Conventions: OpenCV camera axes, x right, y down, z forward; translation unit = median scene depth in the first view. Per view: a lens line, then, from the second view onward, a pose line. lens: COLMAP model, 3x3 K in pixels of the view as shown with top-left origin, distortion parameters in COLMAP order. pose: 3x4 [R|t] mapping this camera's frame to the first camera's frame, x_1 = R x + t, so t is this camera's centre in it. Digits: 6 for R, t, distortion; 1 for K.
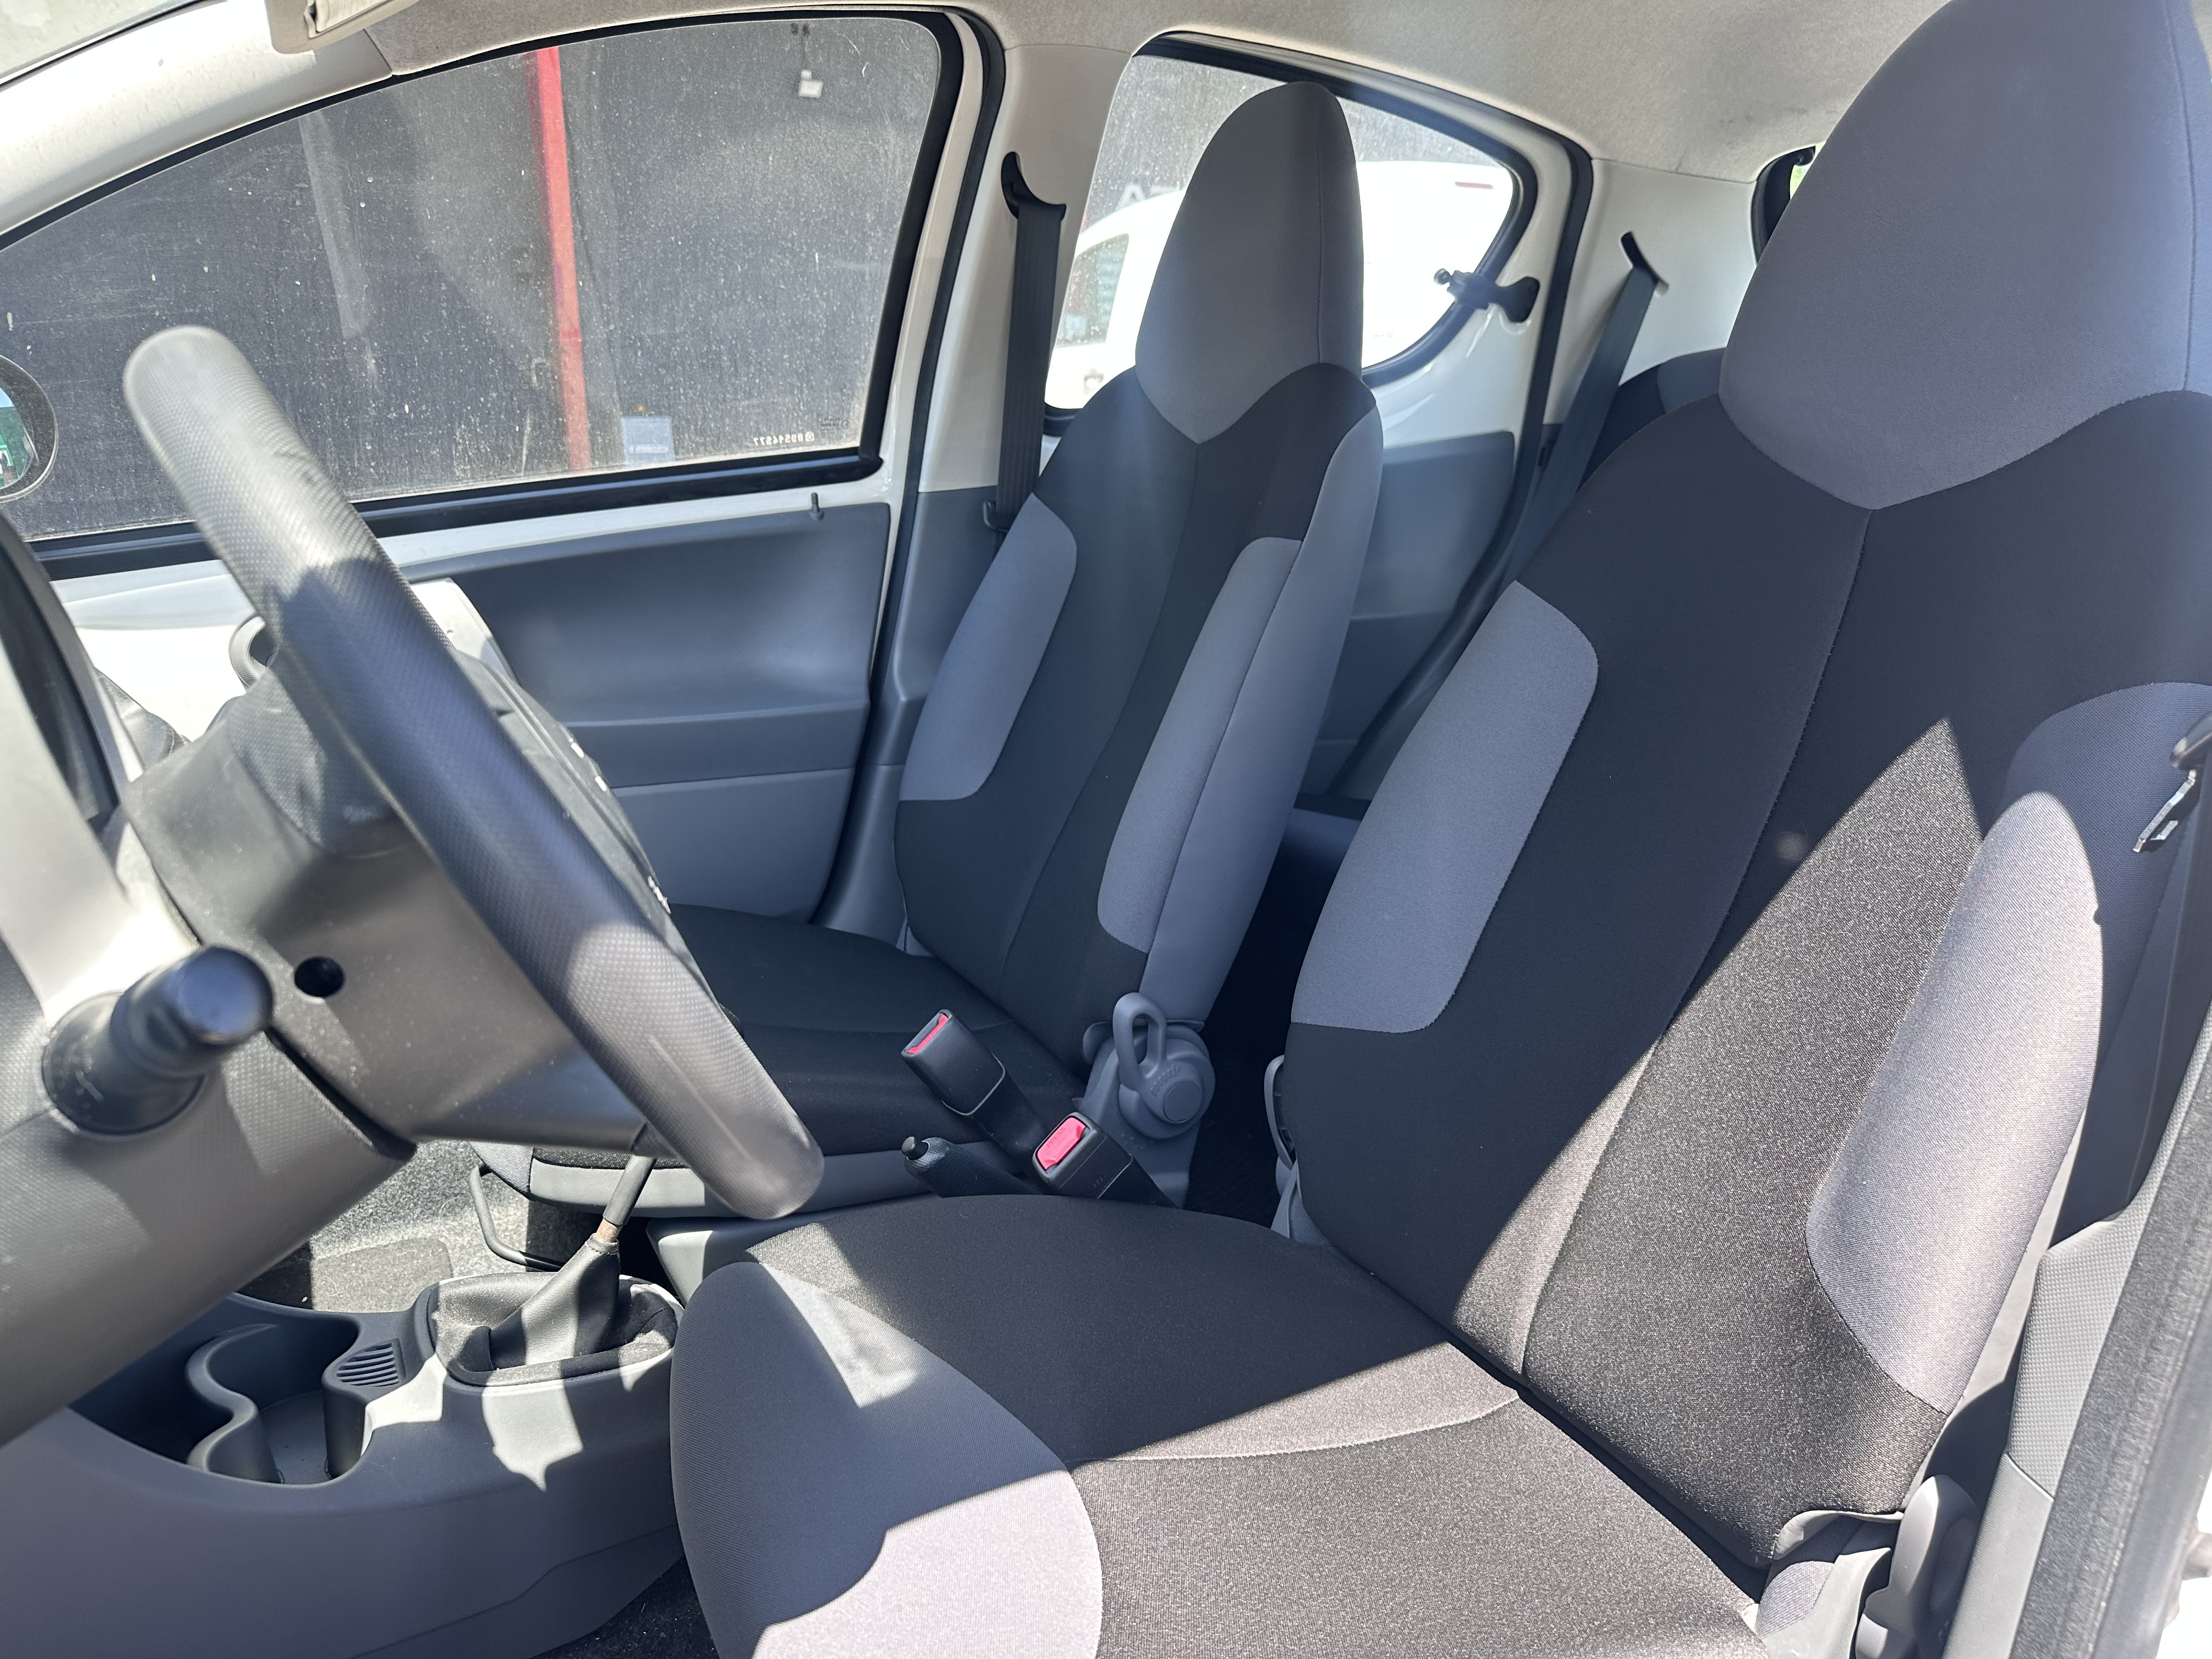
lens RADIAL K [[1566.2, 0, 1106.0], [0, 1566.2, 829.5], [0, 0, 1]] dist [0.038029, -0.037113]
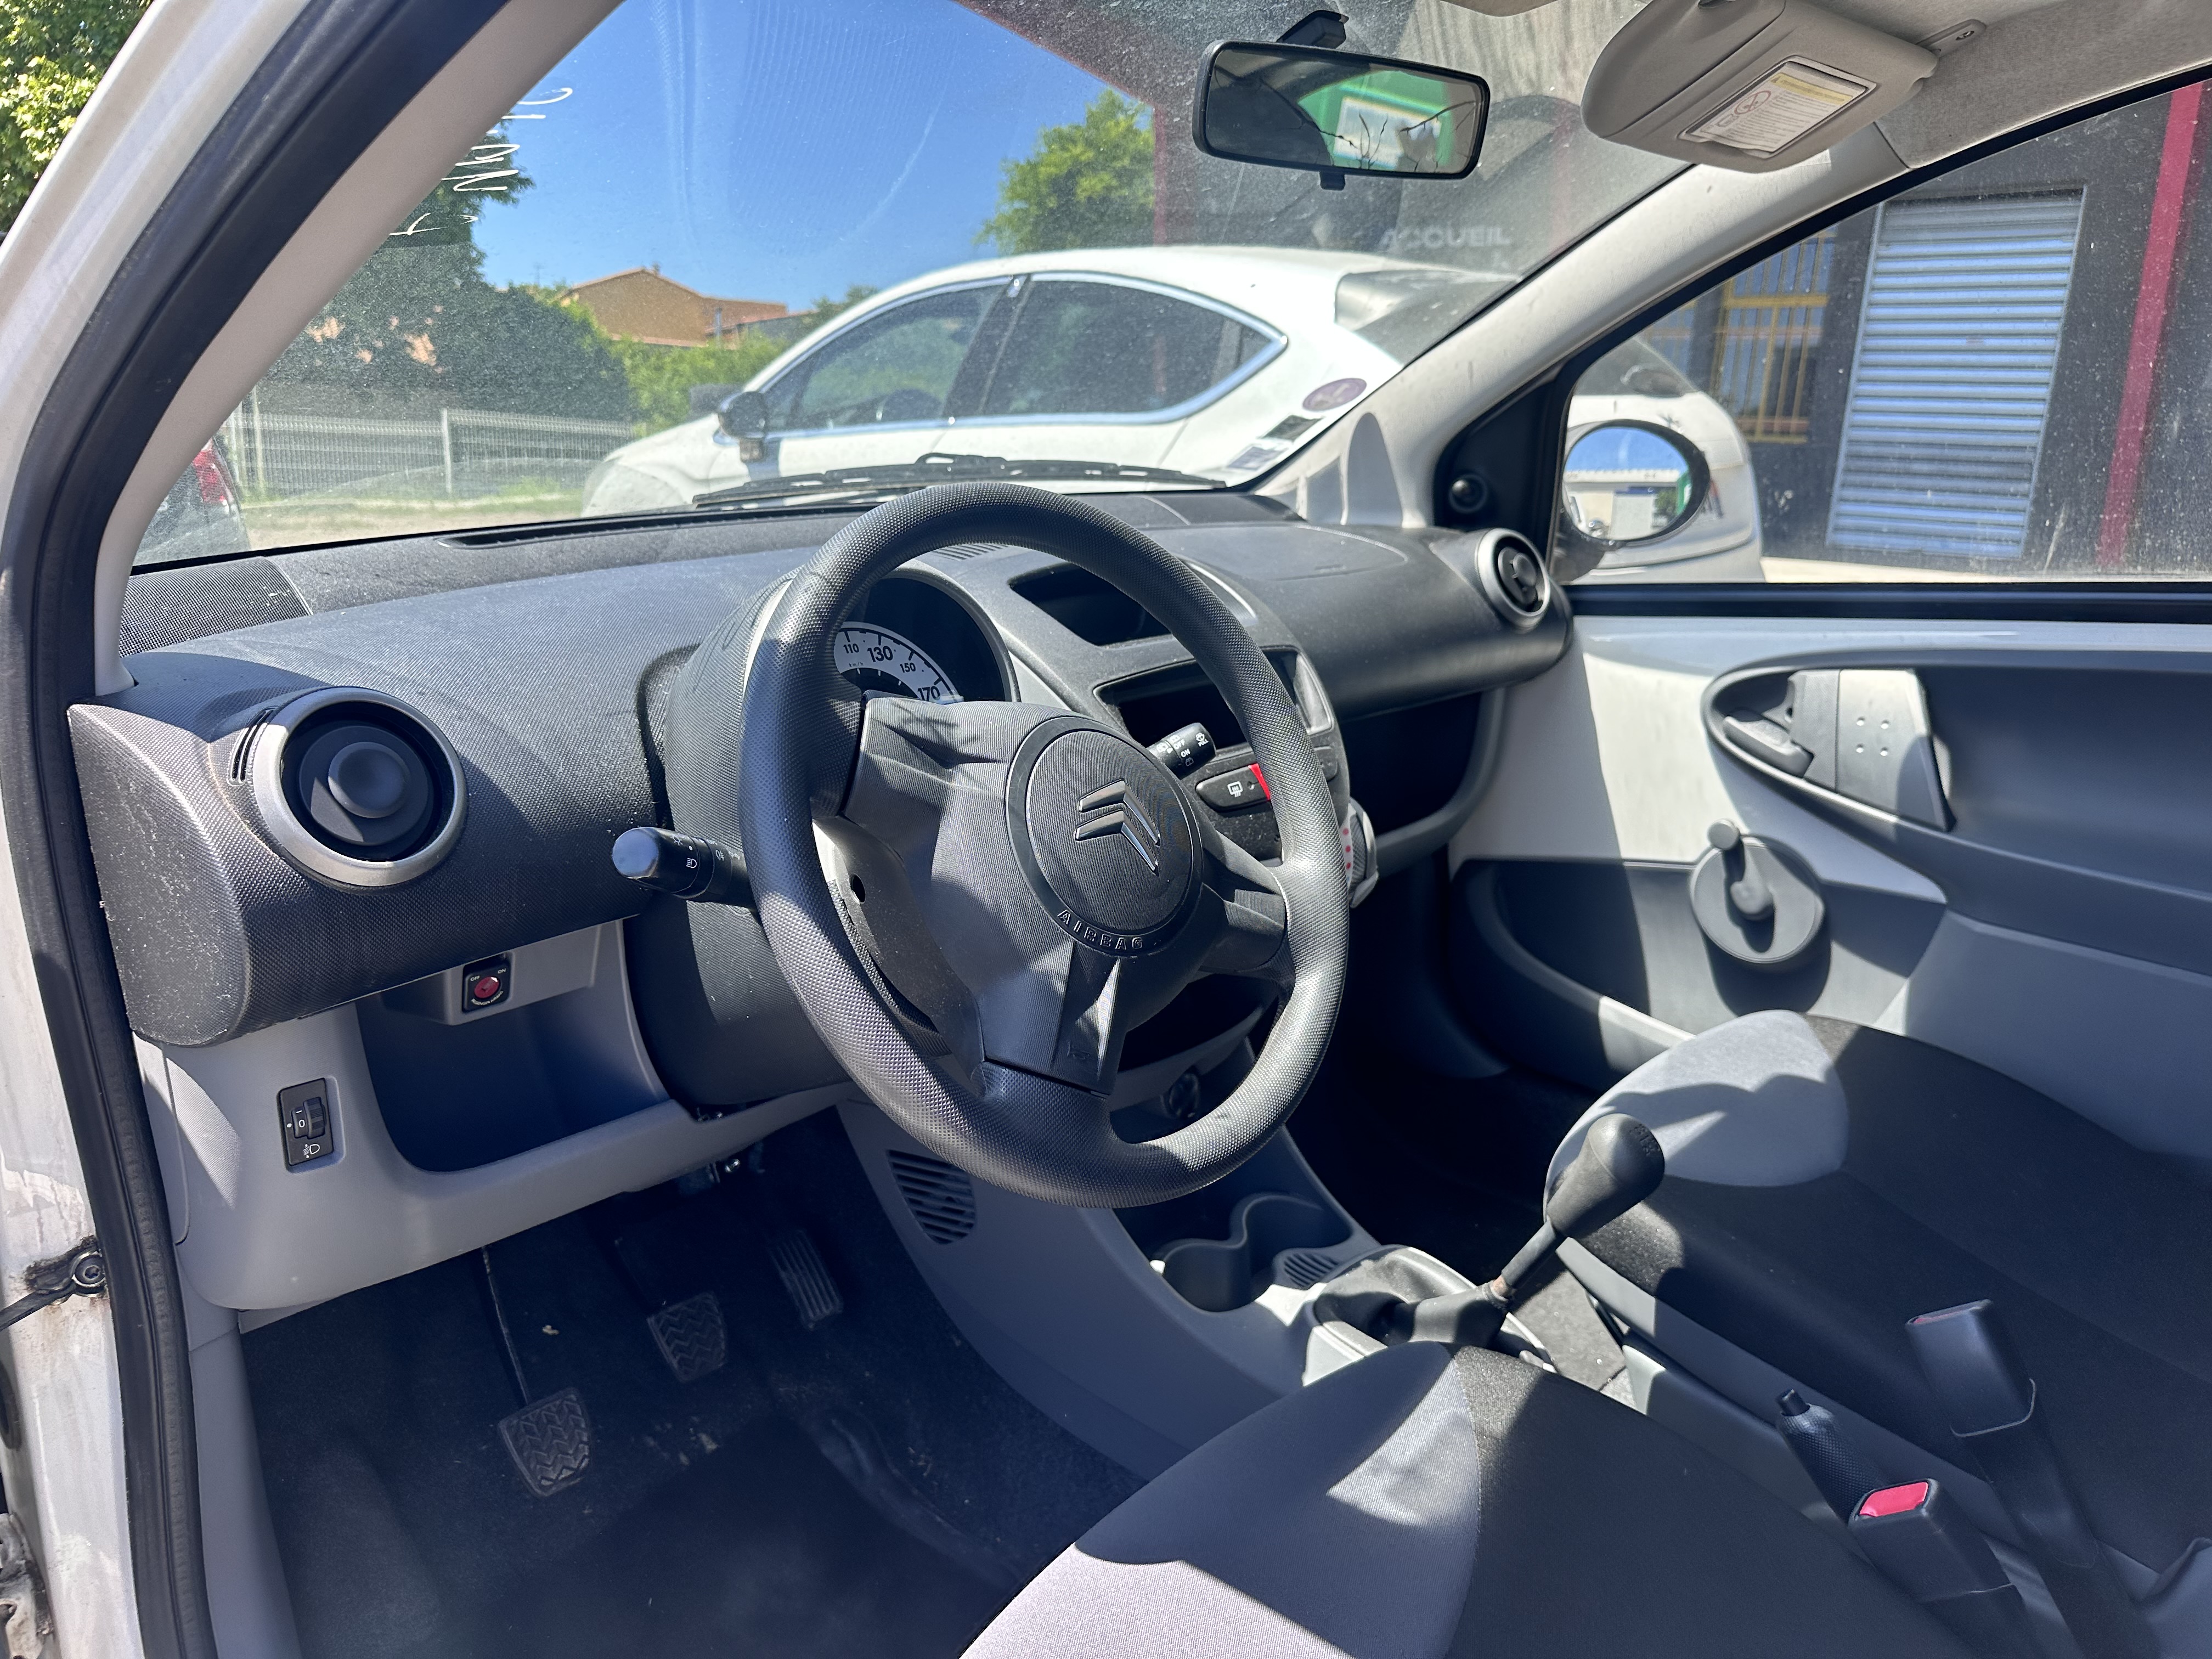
lens RADIAL K [[1566.2, 0, 1106.0], [0, 1566.2, 829.5], [0, 0, 1]] dist [0.038029, -0.037113]
pose [[0.336119, 0.261442, -0.904805, 0.372386], [-0.279000, 0.945218, 0.169476, -0.108688], [0.899546, 0.195477, 0.390648, 0.231082]]
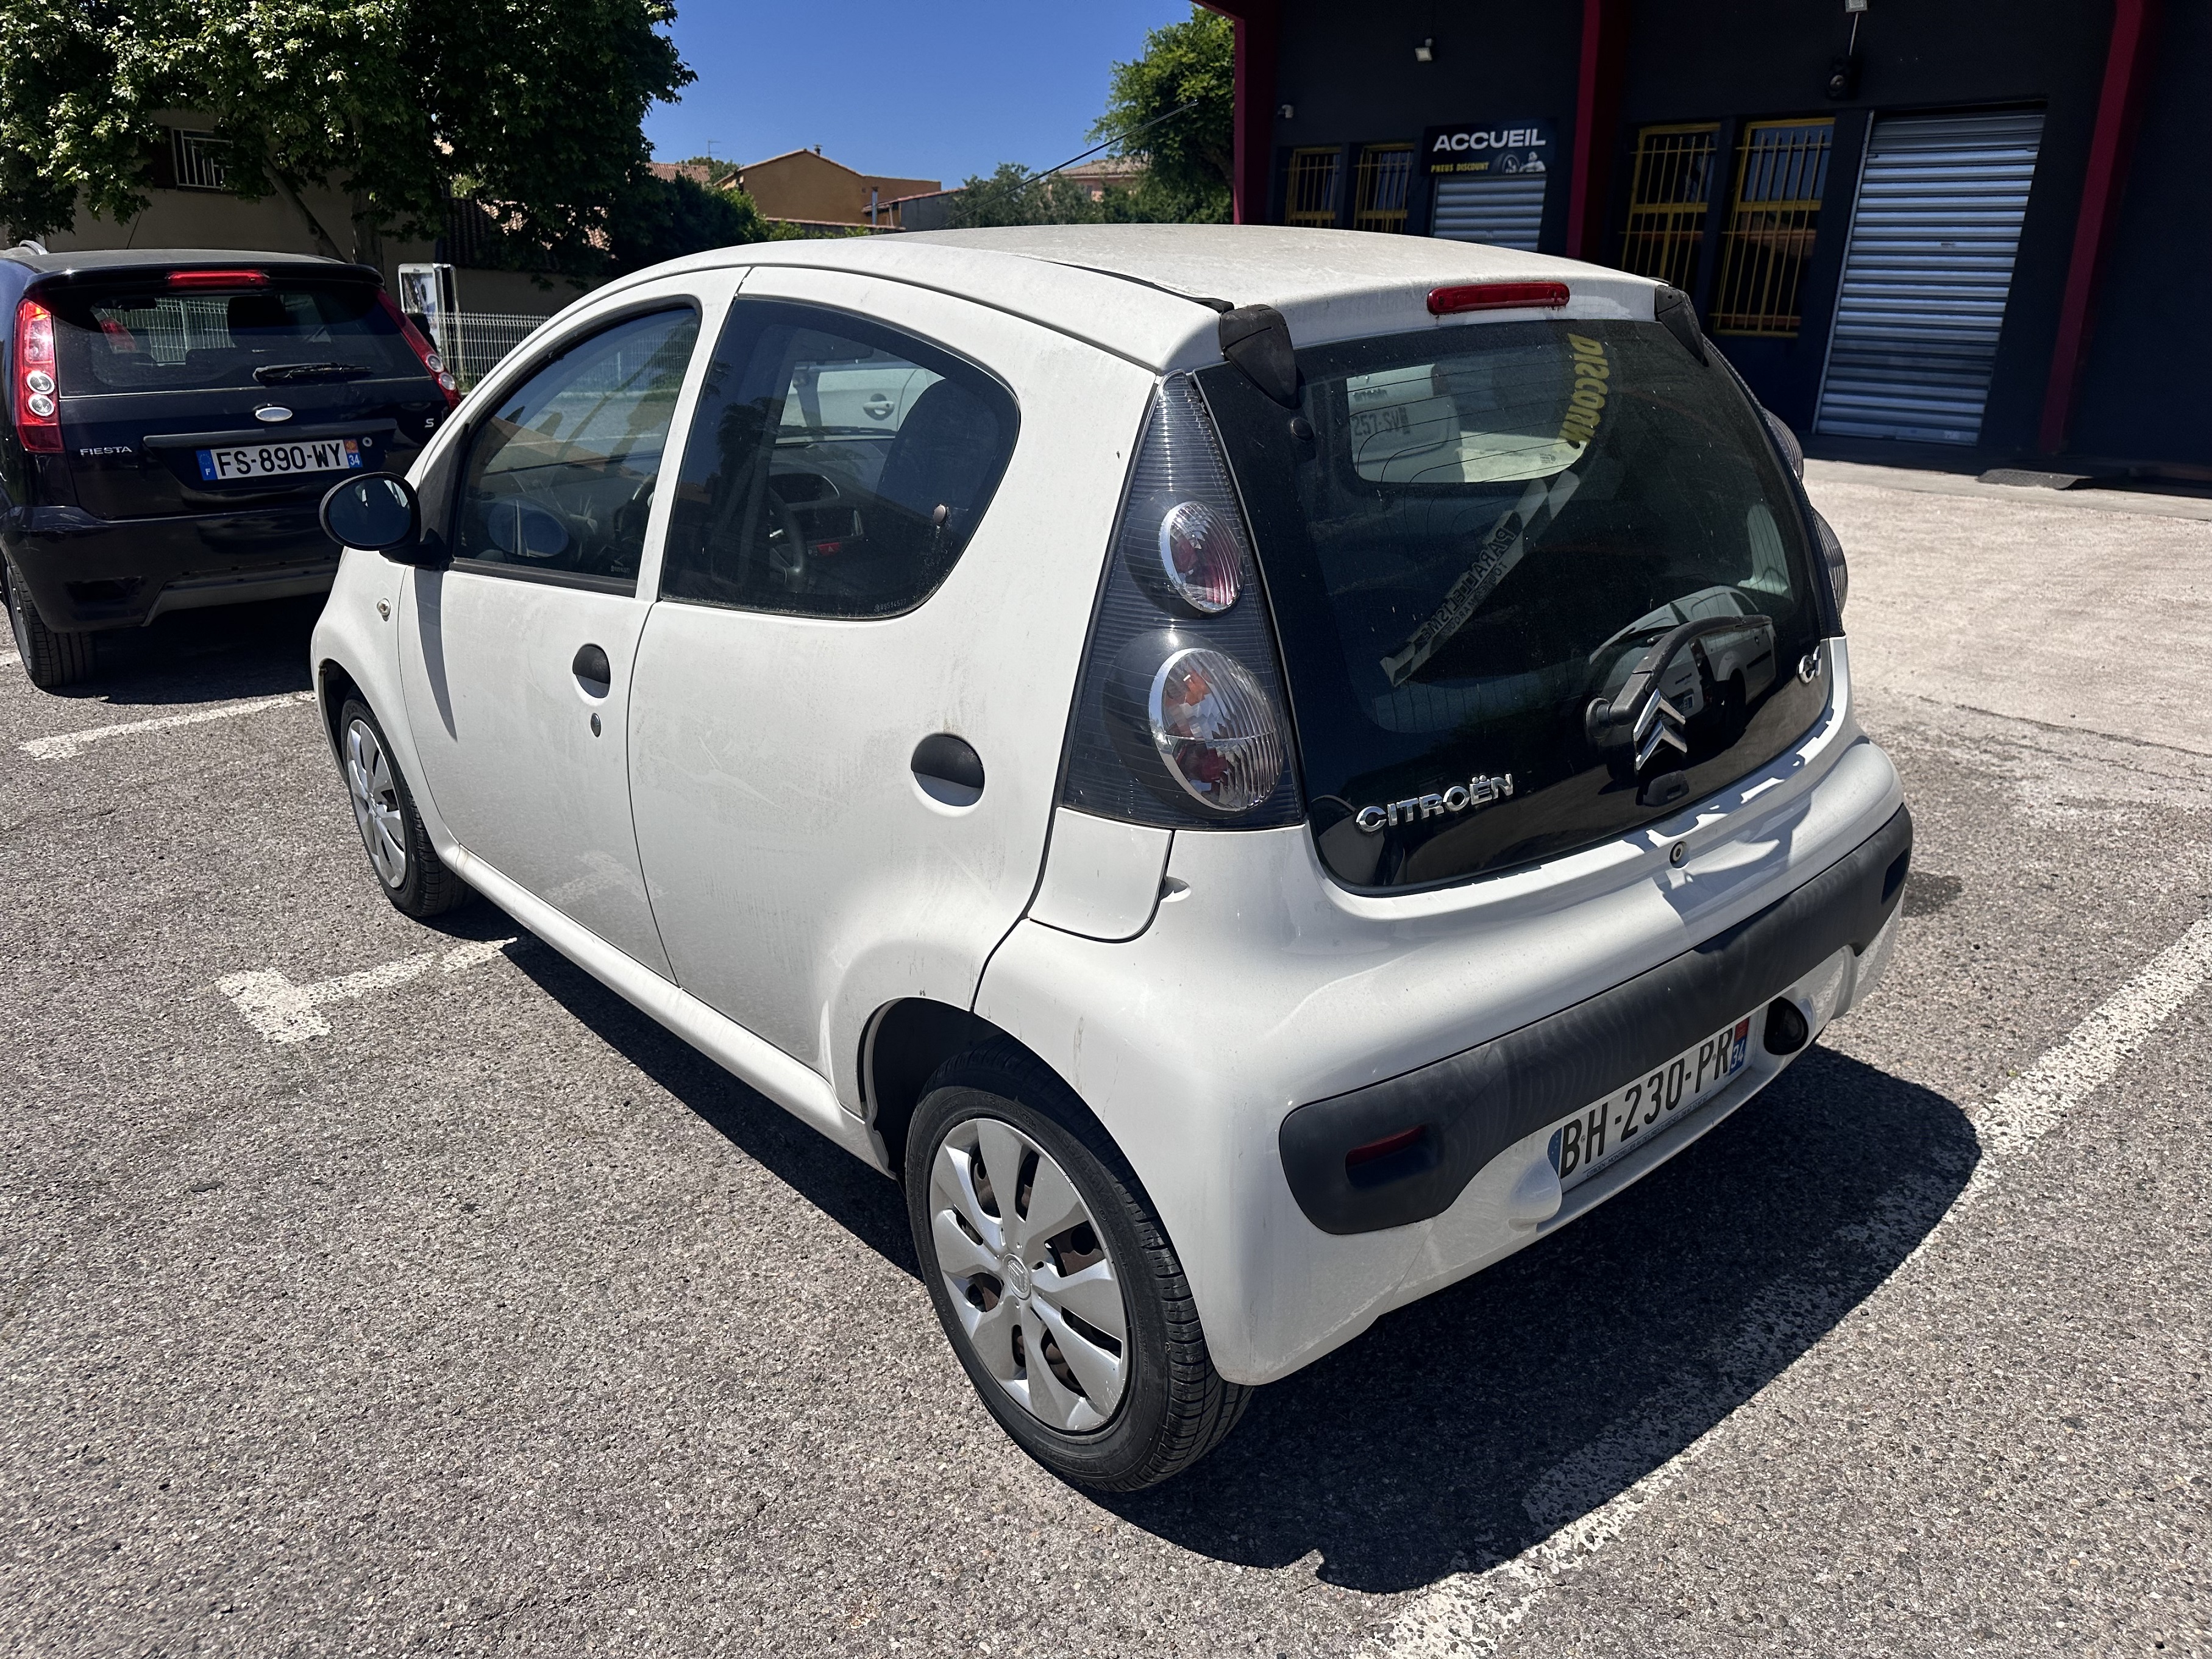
lens RADIAL K [[1566.1, 0, 1106.0], [0, 1566.1, 829.5], [0, 0, 1]] dist [0.038029, -0.037113]
pose [[0.237068, 0.337469, -0.910996, 0.573266], [-0.279086, 0.921858, 0.268866, -0.141437], [0.930543, 0.190507, 0.312726, 0.244183]]
